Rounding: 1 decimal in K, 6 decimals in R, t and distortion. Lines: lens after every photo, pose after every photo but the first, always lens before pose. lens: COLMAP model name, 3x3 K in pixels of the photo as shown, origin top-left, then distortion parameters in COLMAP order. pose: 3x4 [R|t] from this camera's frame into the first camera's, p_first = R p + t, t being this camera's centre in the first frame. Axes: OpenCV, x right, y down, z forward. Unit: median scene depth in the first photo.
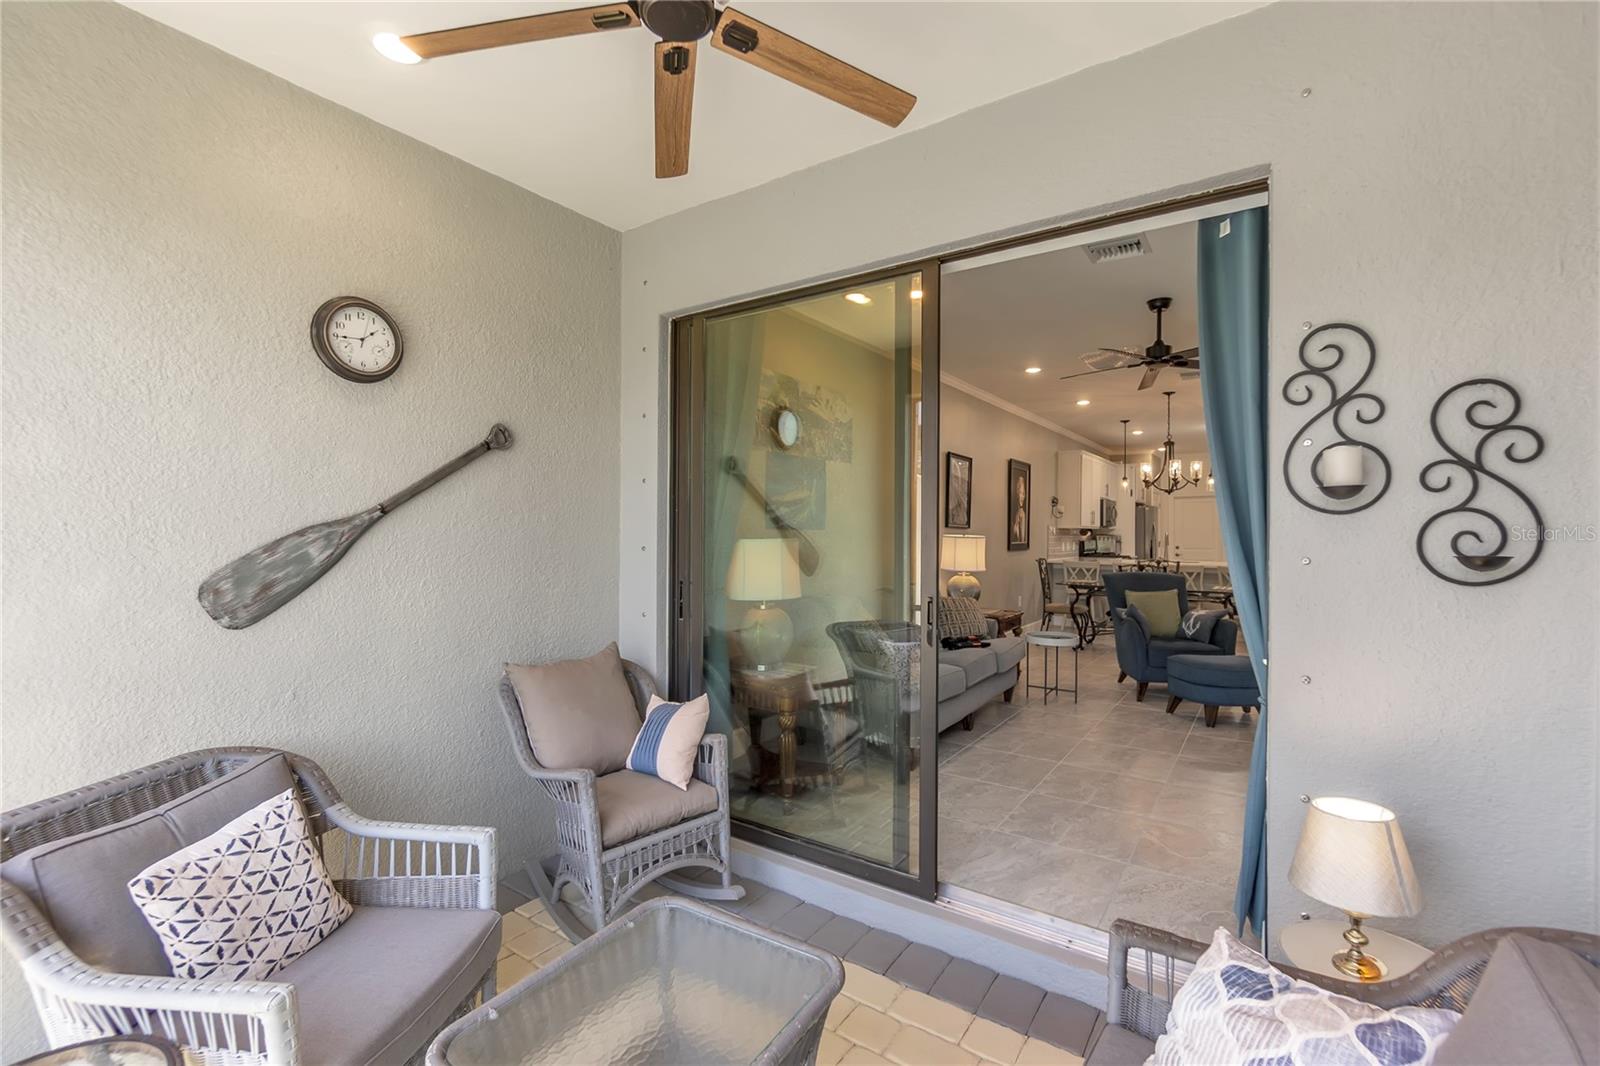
lens RADIAL K [[696.9, 0, 802.1], [0, 696.9, 520.3], [0, 0, 1]] dist [-0.002367, -0.000094]
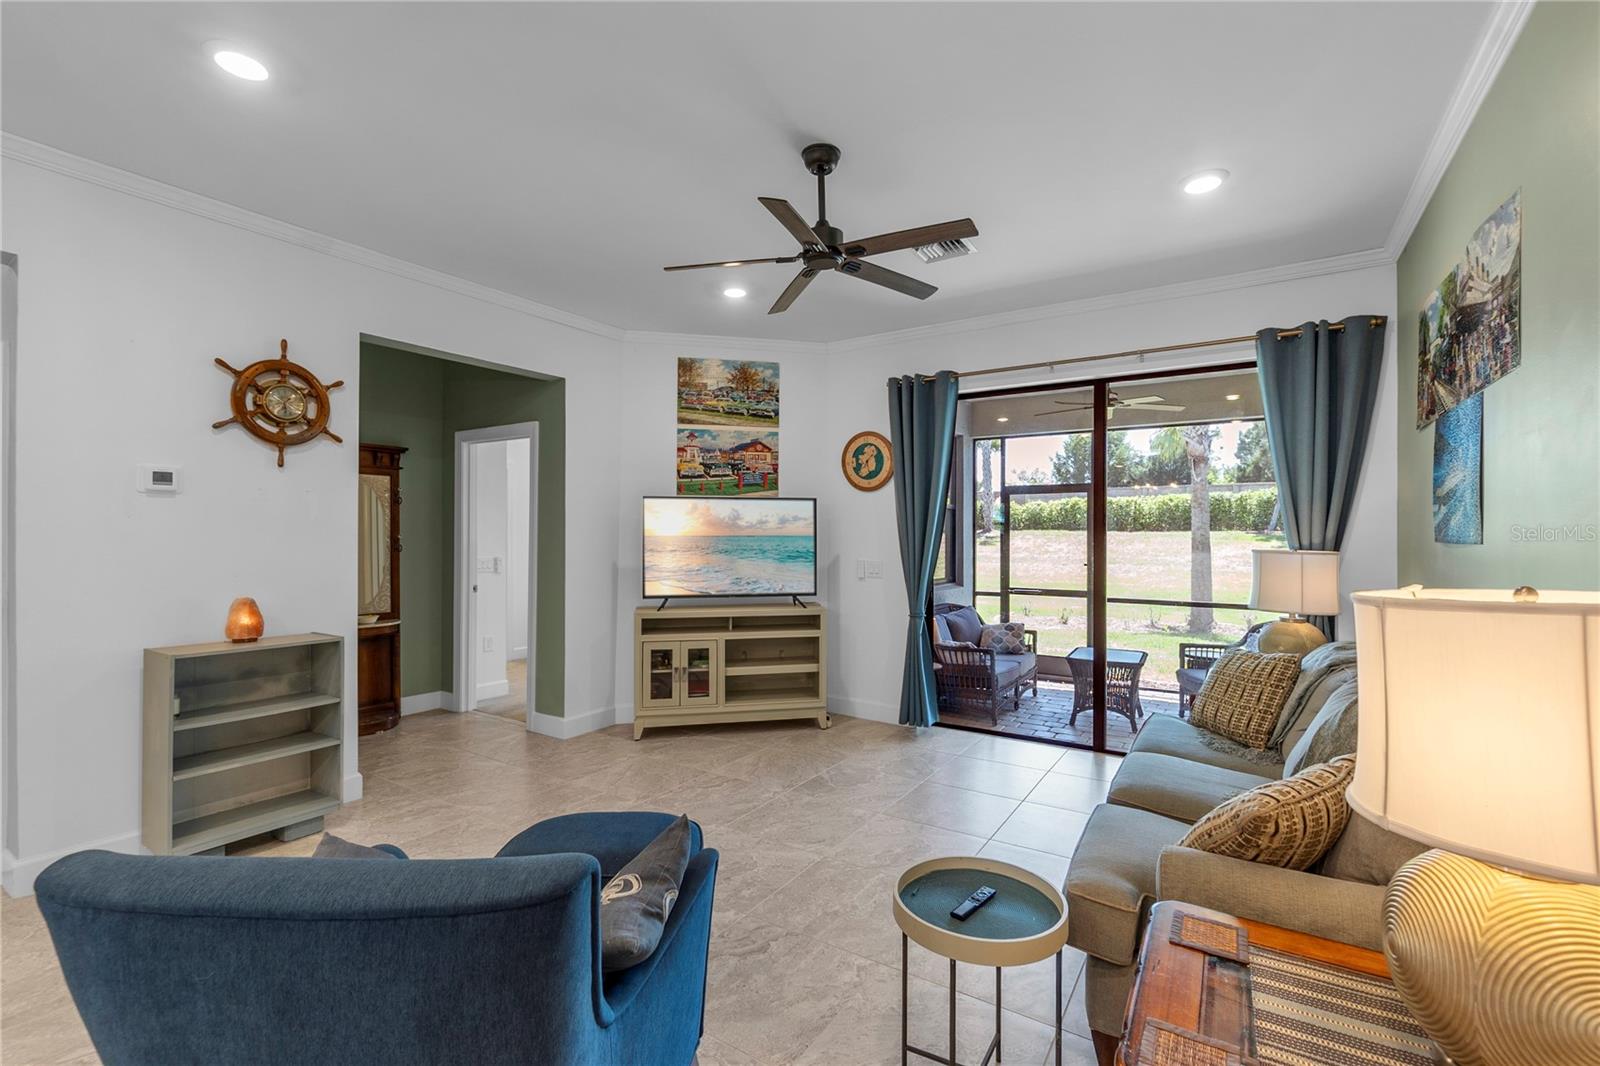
lens RADIAL K [[704.3, 0, 812.7], [0, 704.3, 532.9], [0, 0, 1]] dist [-0.000550, -0.000013]
pose [[-0.998728, -0.008132, -0.049767, 0.505517], [-0.007311, 0.999835, -0.016652, 0.016699], [0.049894, -0.016267, -0.998622, 1.475076]]
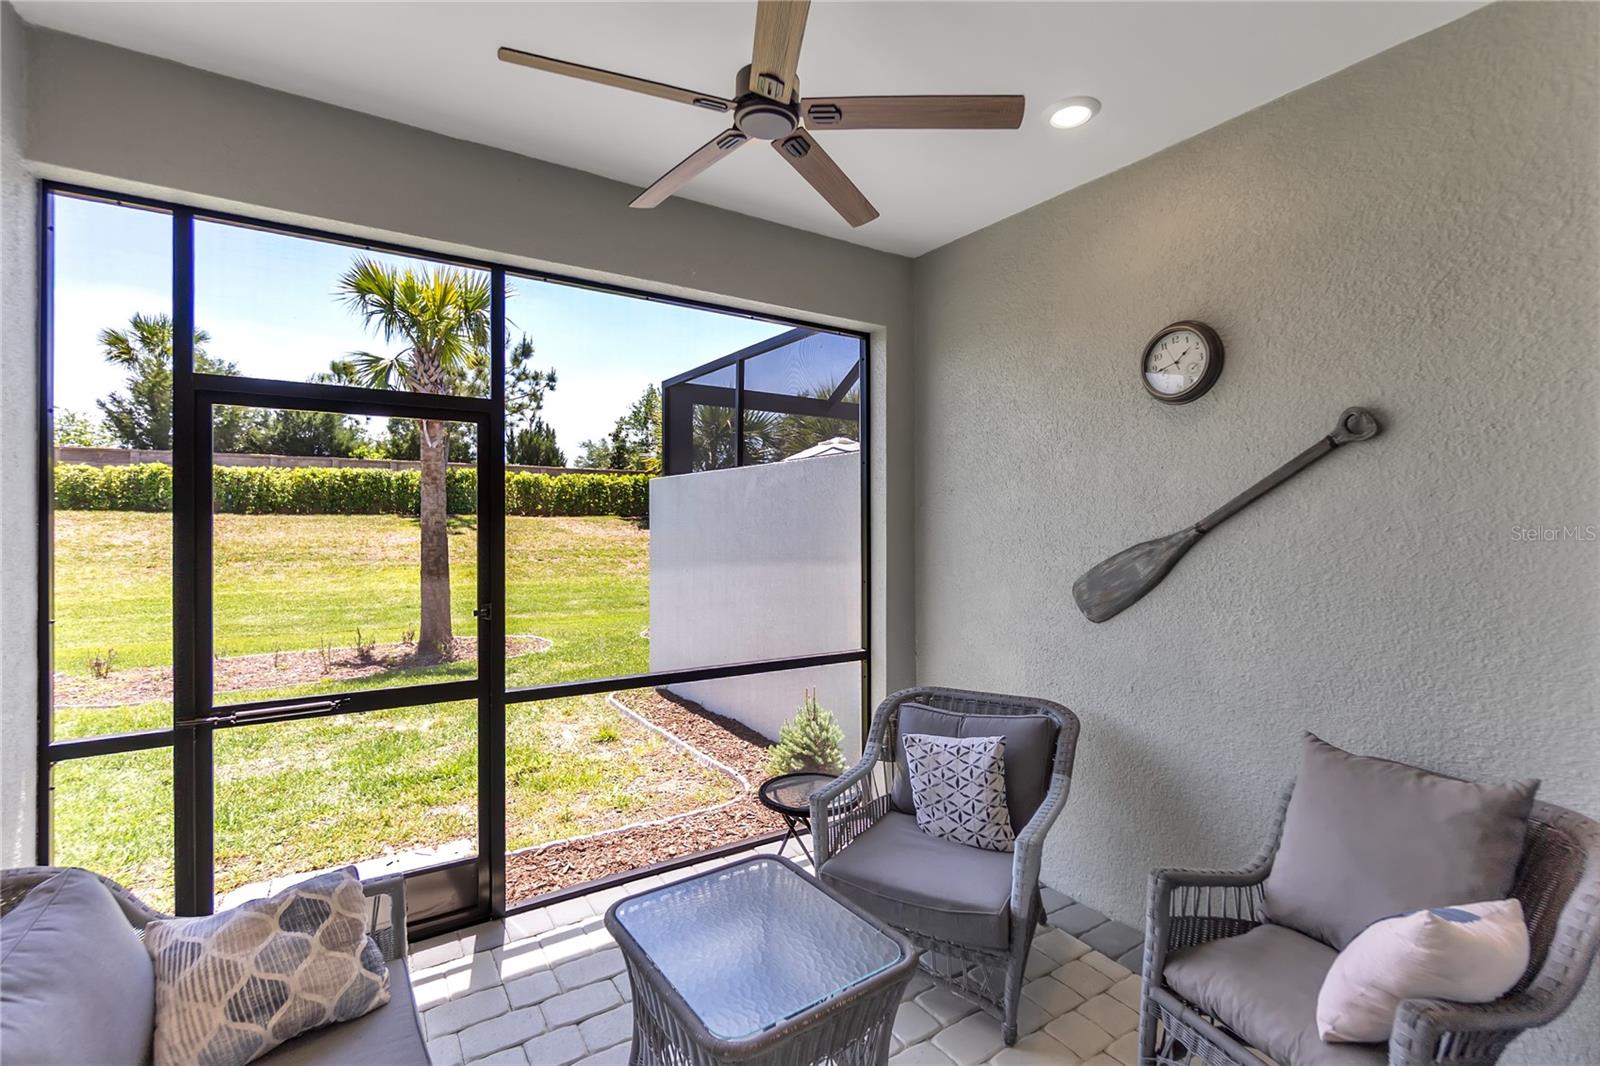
lens RADIAL K [[696.9, 0, 802.1], [0, 696.9, 520.3], [0, 0, 1]] dist [-0.002367, -0.000094]
pose [[-0.373180, -0.007517, -0.927729, 0.273322], [0.006209, 0.999925, -0.010600, -0.010623], [0.927738, -0.009716, -0.373105, 0.455259]]
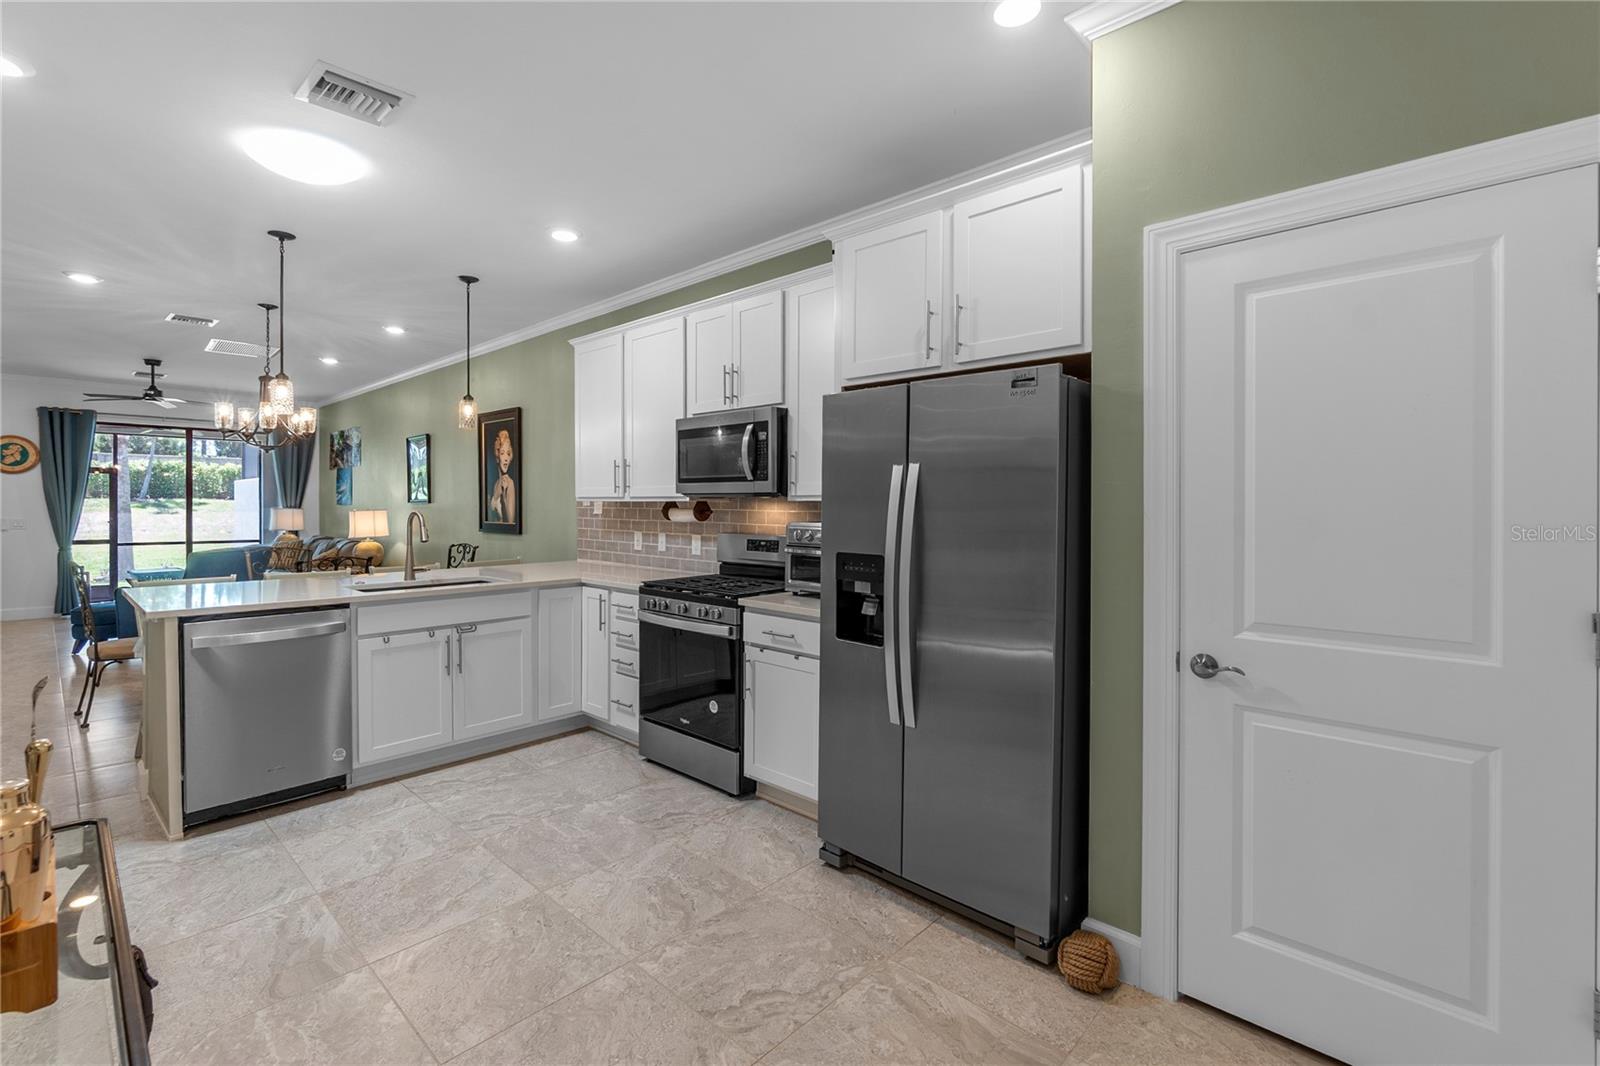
lens RADIAL K [[694.8, 0, 777.9], [0, 694.8, 514.4], [0, 0, 1]] dist [-0.002842, 0.000314]
pose [[-0.145951, 0.006667, -0.989269, 1.734752], [0.008630, 0.999948, 0.005466, 0.038300], [0.989254, -0.007740, -0.146001, 2.449720]]
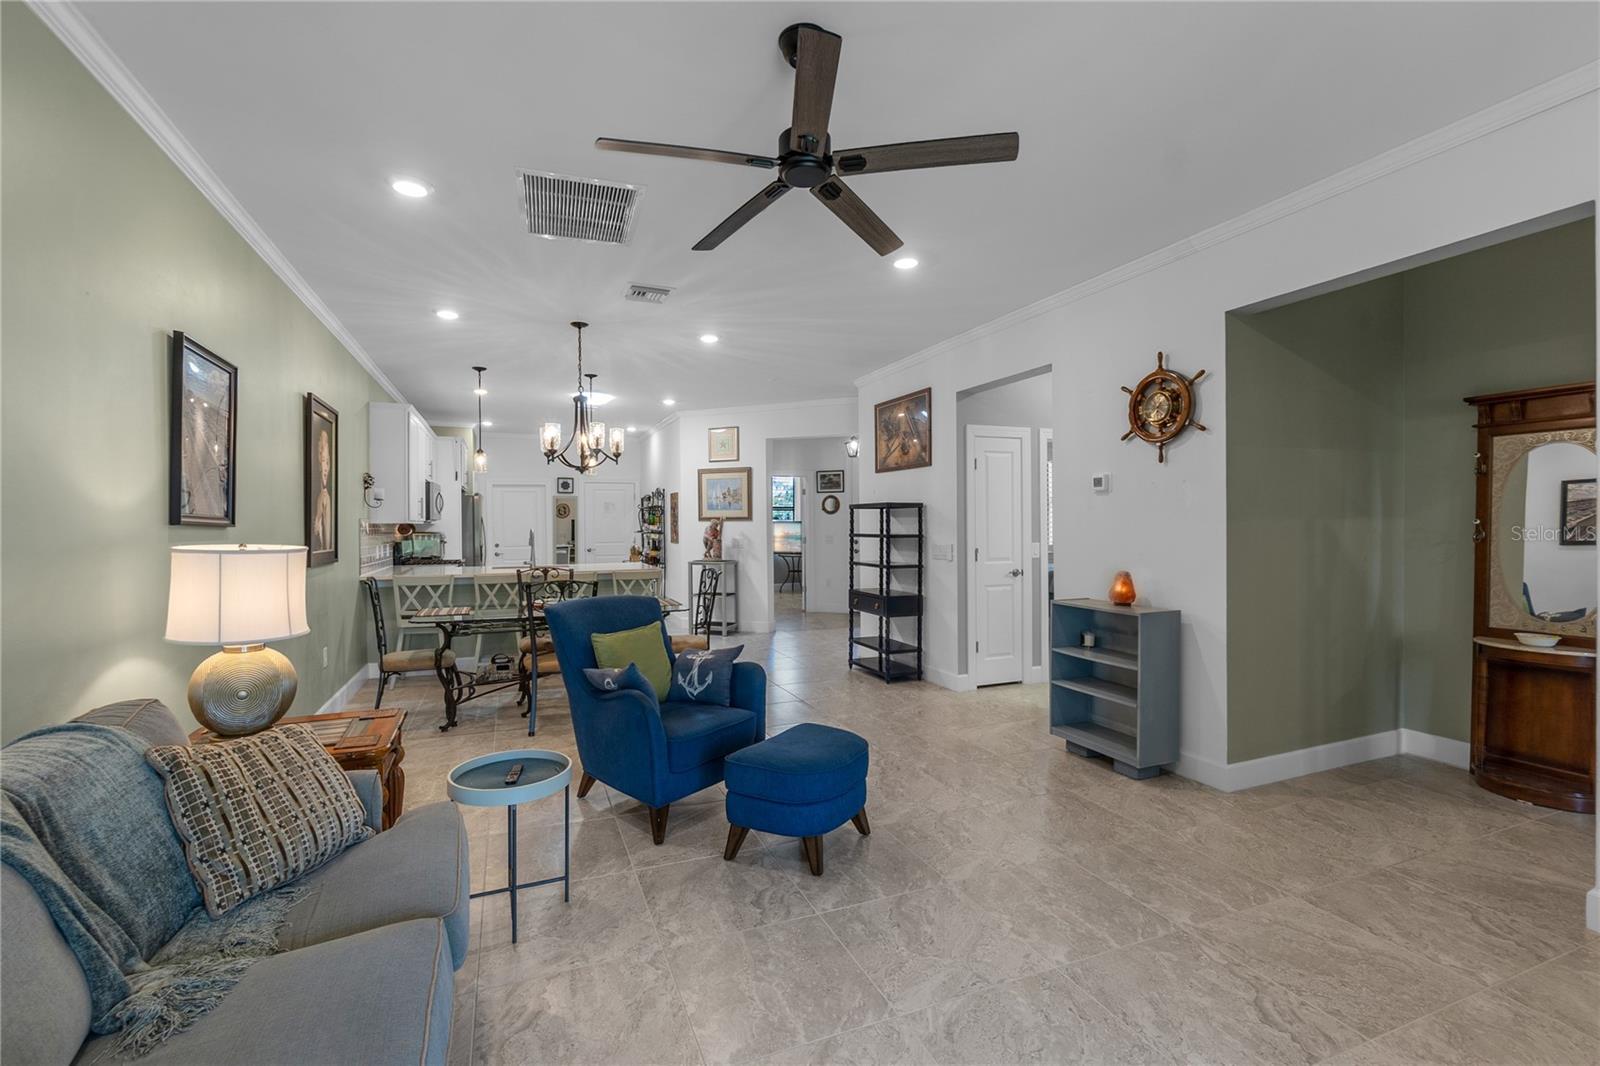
lens RADIAL K [[699.8, 0, 781.7], [0, 699.8, 531.1], [0, 0, 1]] dist [-0.003184, -0.000012]
pose [[0.559672, -0.017968, 0.828519, 0.101988], [-0.002092, 0.999731, 0.023094, 0.005178], [-0.828712, -0.014658, 0.559484, 0.692034]]
